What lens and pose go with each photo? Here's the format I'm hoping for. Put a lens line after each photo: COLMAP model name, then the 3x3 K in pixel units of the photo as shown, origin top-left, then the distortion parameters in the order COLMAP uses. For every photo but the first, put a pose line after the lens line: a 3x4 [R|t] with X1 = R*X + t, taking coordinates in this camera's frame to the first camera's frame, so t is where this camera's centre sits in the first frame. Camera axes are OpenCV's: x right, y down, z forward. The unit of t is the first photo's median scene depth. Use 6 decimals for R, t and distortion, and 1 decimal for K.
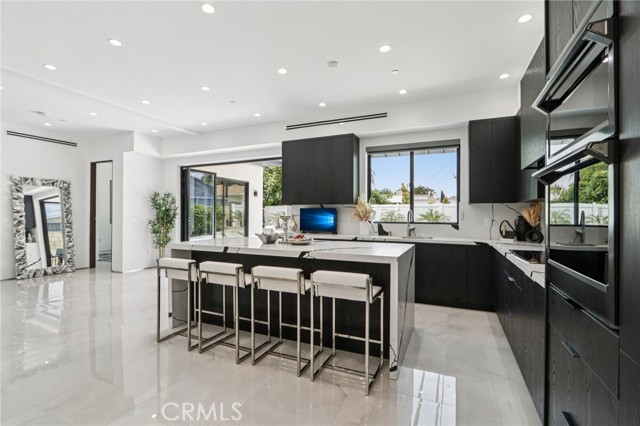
lens RADIAL K [[309.4, 0, 306.6], [0, 309.4, 214.5], [0, 0, 1]] dist [-0.014278, 0.002627]
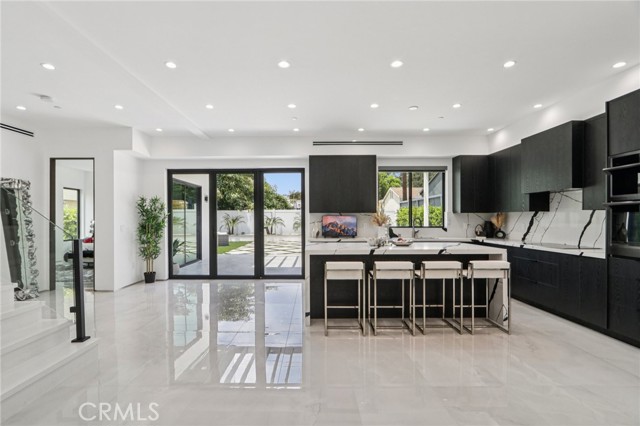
lens RADIAL K [[309.4, 0, 314.5], [0, 309.4, 221.5], [0, 0, 1]] dist [-0.014278, 0.002627]
pose [[0.906717, -0.010934, 0.421598, -0.577304], [0.006178, 0.999901, 0.012646, -0.015234], [-0.421694, -0.008861, 0.906695, -0.012524]]
